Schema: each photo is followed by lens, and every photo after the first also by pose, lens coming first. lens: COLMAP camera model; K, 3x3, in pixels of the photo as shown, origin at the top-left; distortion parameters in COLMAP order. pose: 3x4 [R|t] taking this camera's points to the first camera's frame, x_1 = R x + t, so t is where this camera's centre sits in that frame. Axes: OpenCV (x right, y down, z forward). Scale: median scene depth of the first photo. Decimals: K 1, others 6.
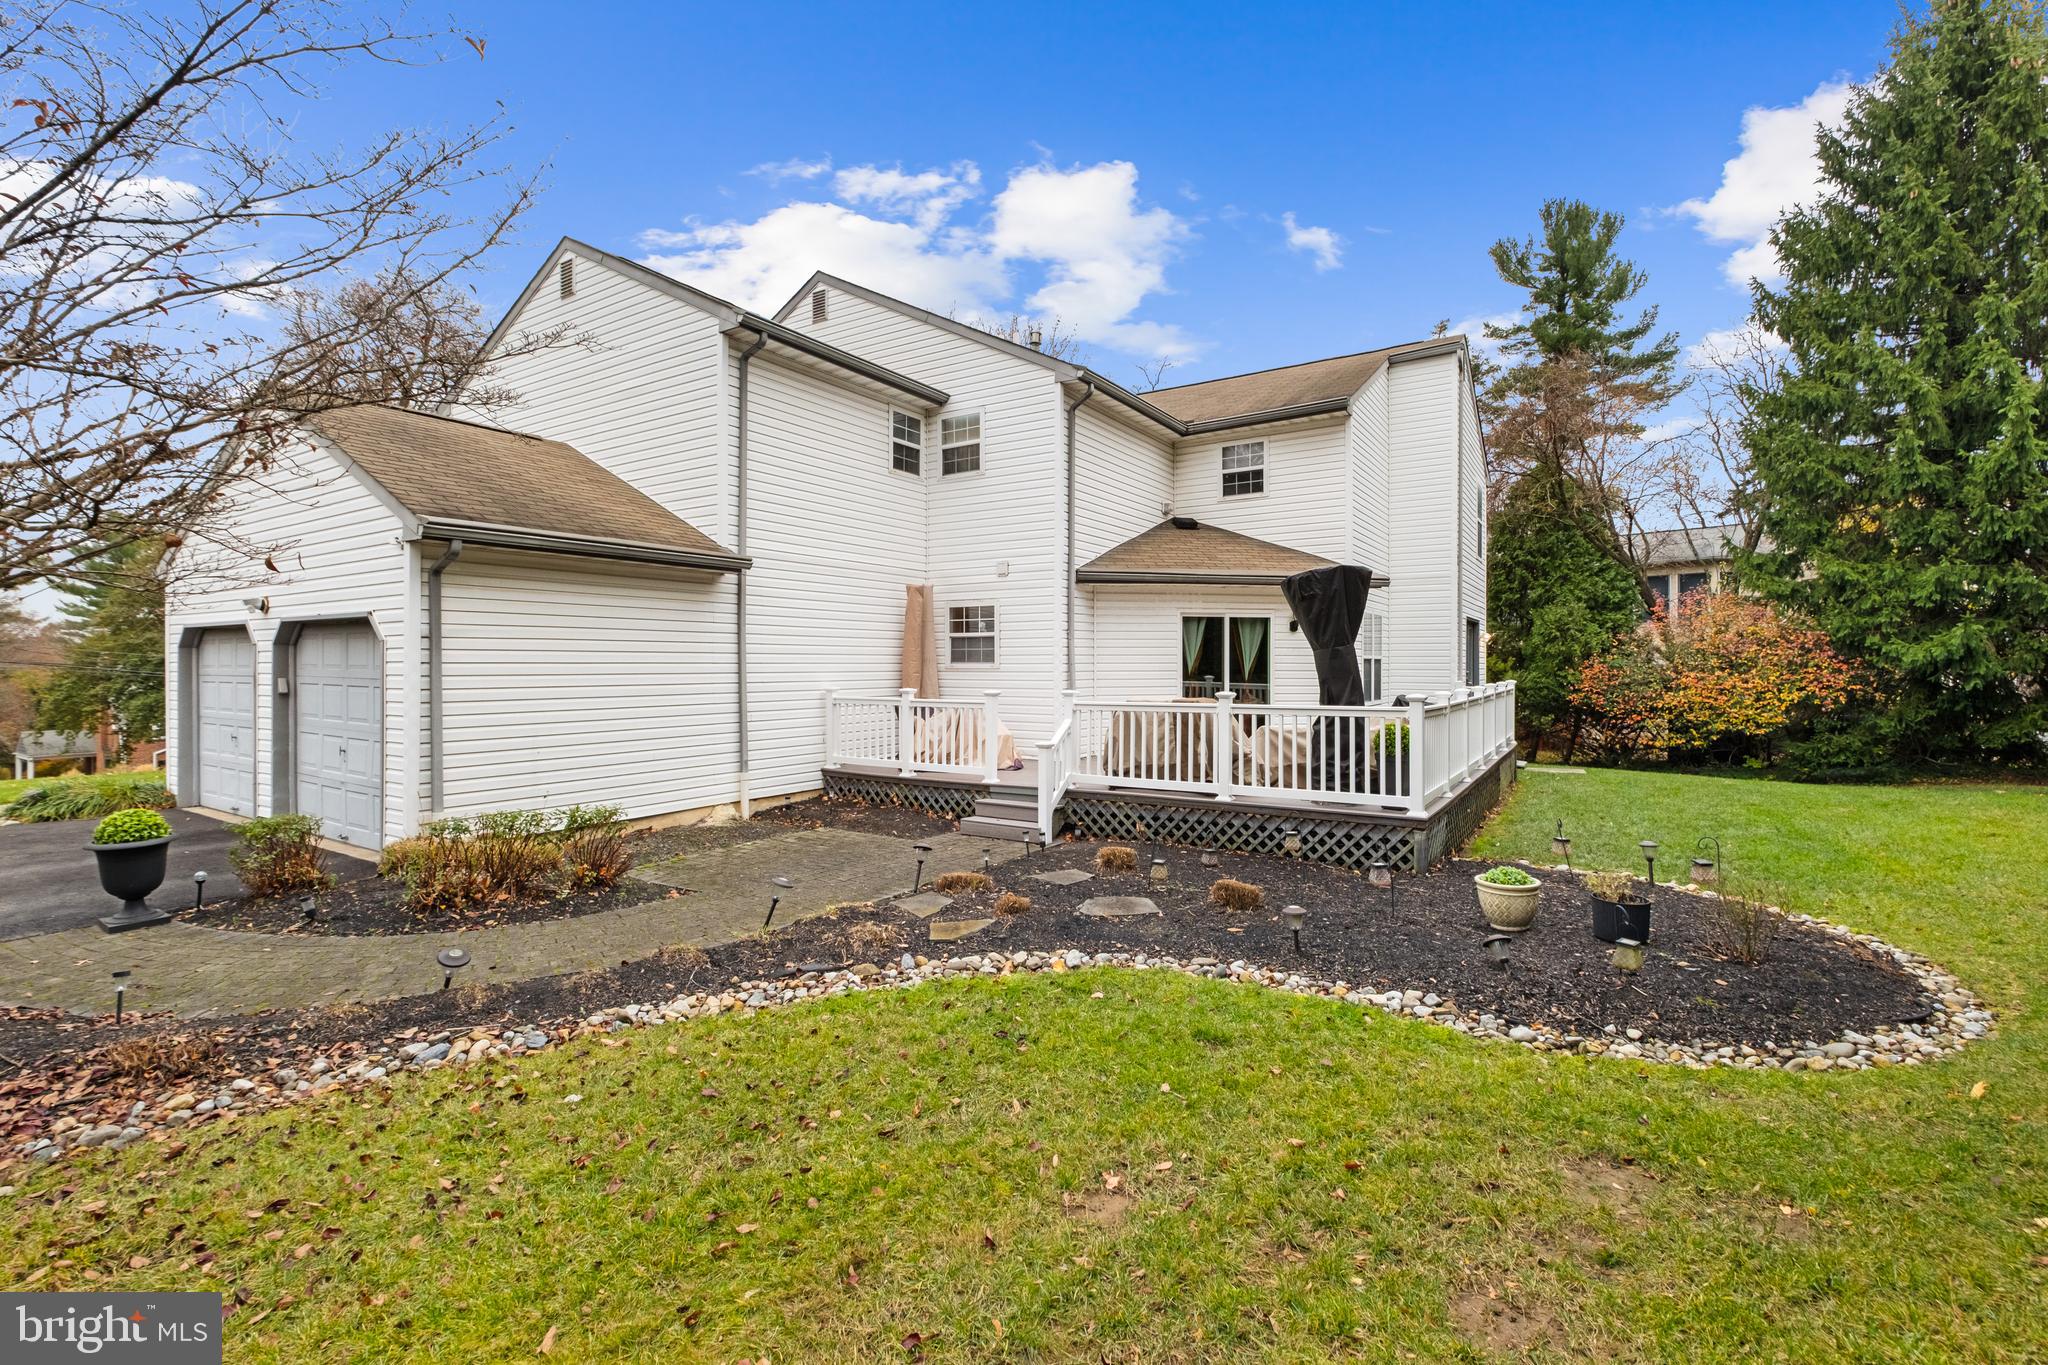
lens RADIAL K [[900.1, 0, 1026.8], [0, 900.1, 675.3], [0, 0, 1]] dist [0.008267, -0.000946]
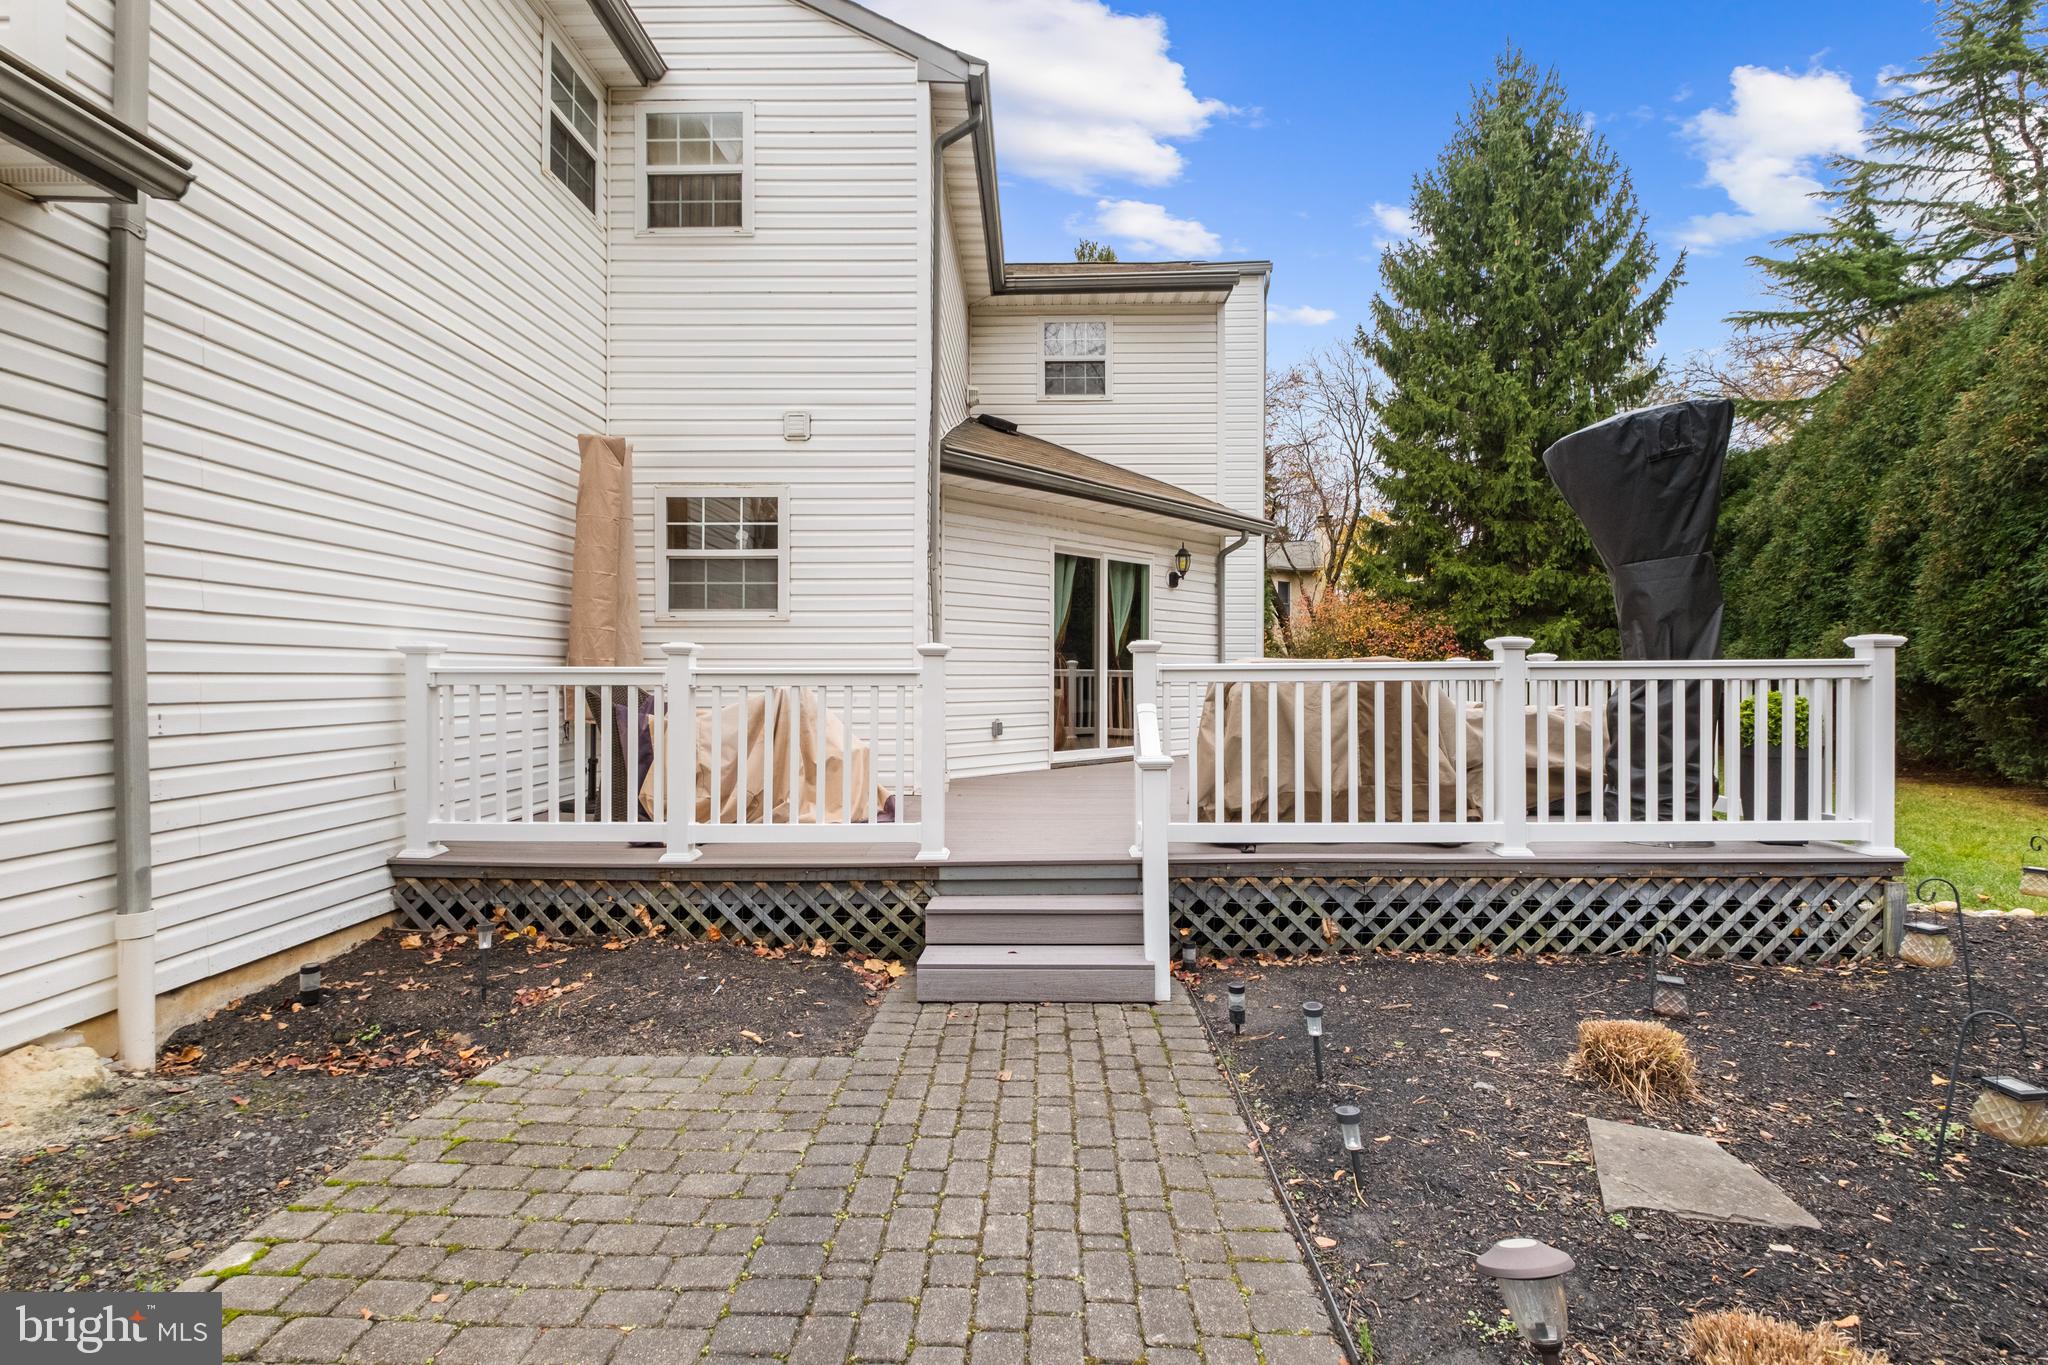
lens RADIAL K [[900.1, 0, 1026.8], [0, 900.1, 675.3], [0, 0, 1]] dist [0.008267, -0.000946]
pose [[0.846505, 0.001920, 0.532378, -0.215685], [0.005933, 0.999897, -0.013040, 0.035225], [-0.532348, 0.014197, 0.846406, 0.570125]]
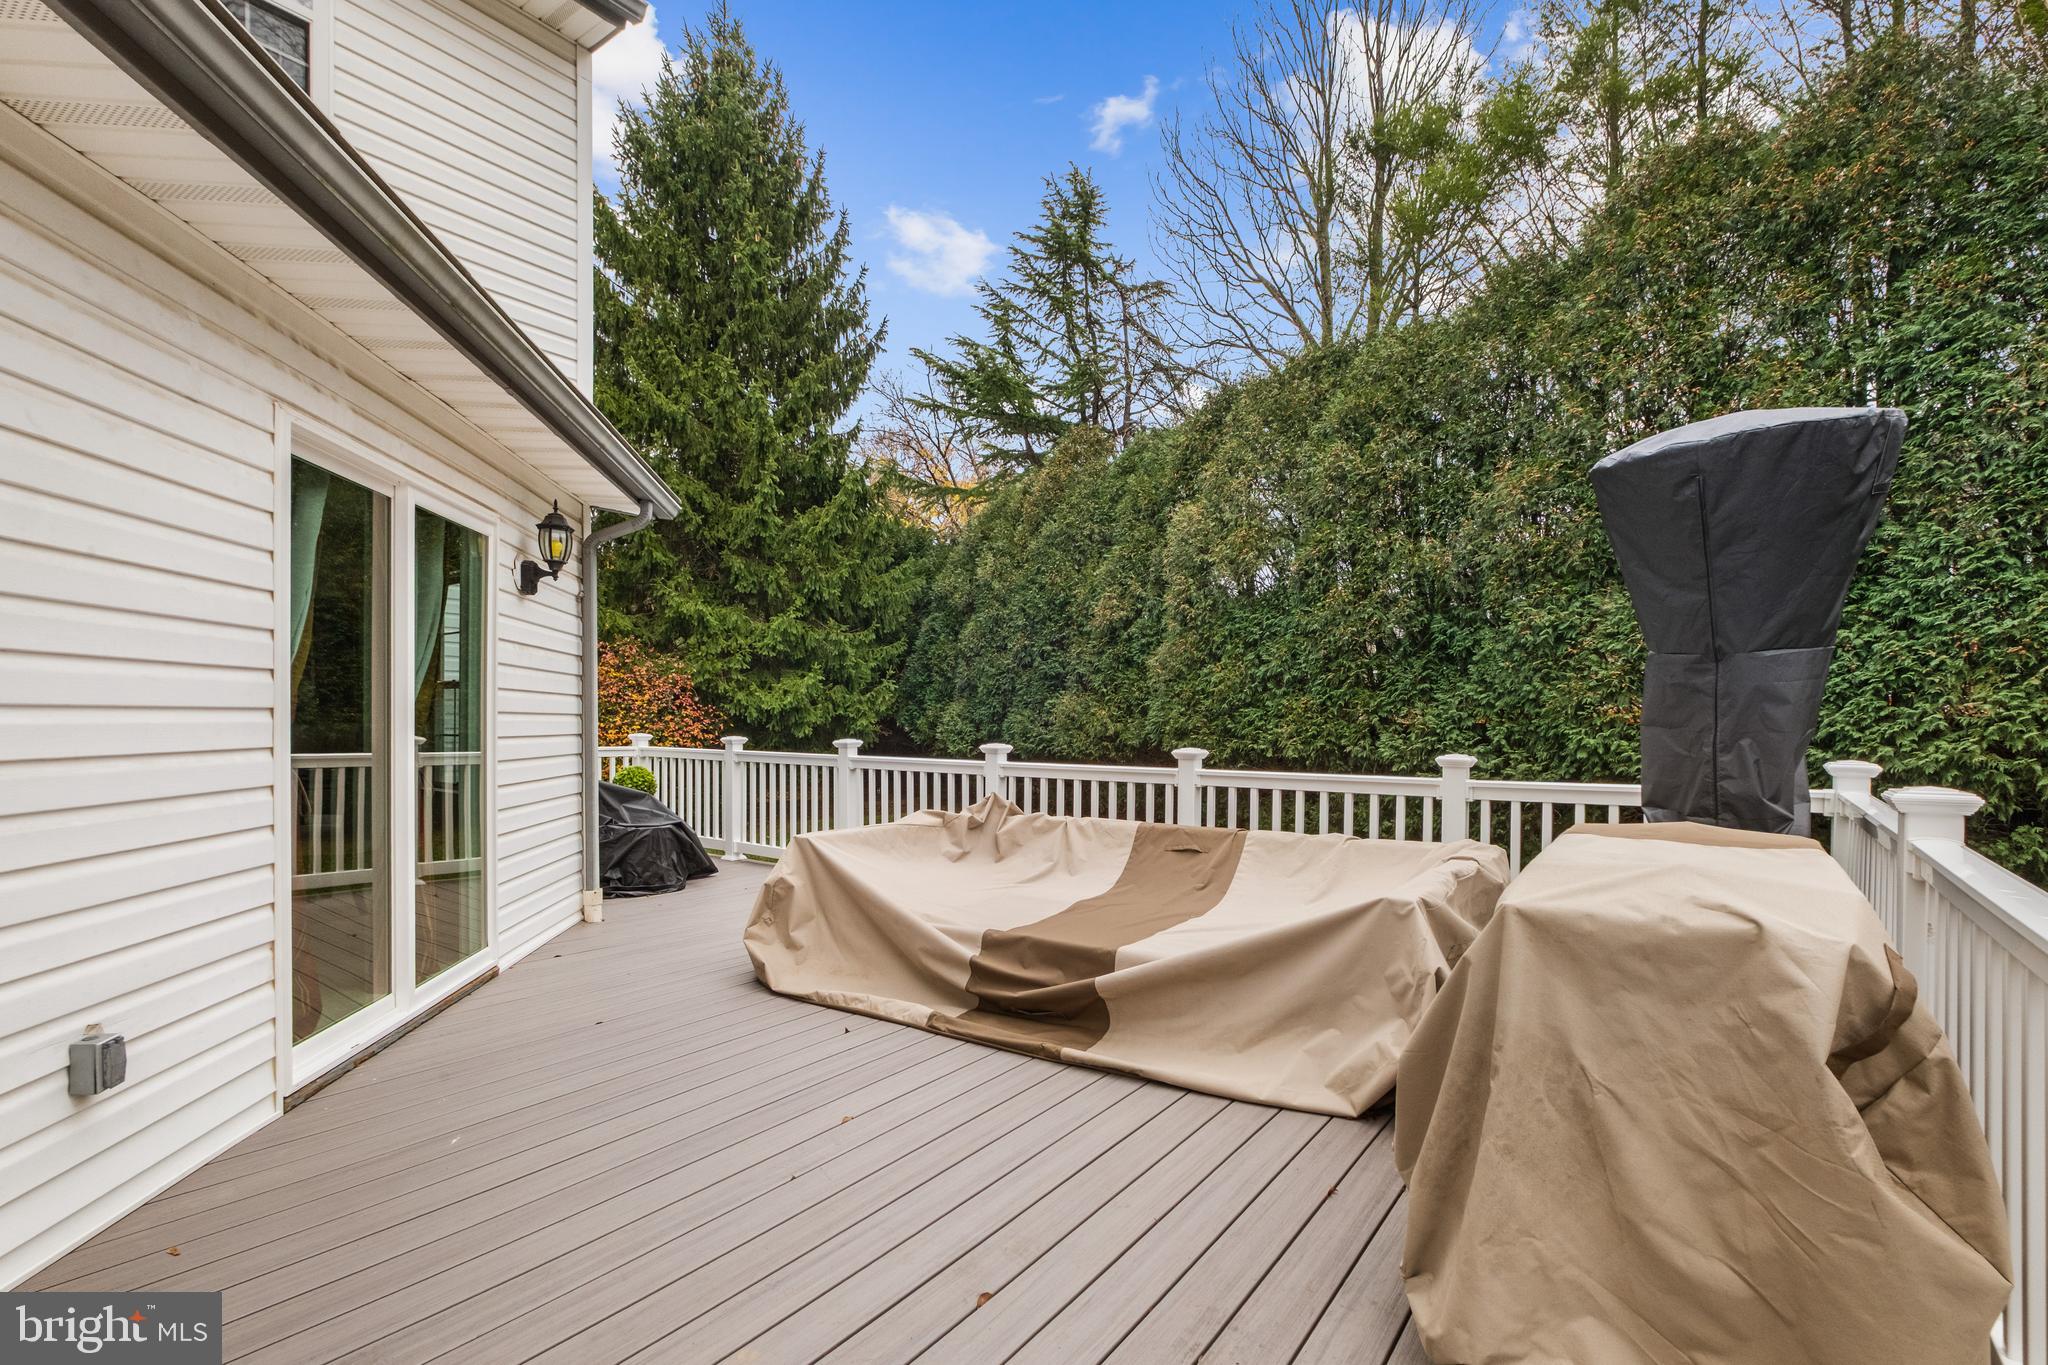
lens RADIAL K [[929.2, 0, 1032.8], [0, 929.2, 737.4], [0, 0, 1]] dist [0.001308, -0.000766]
pose [[0.059606, -0.017279, 0.998072, -0.039245], [0.006434, 0.999836, 0.016925, -0.000774], [-0.998201, 0.005413, 0.059708, 0.975247]]
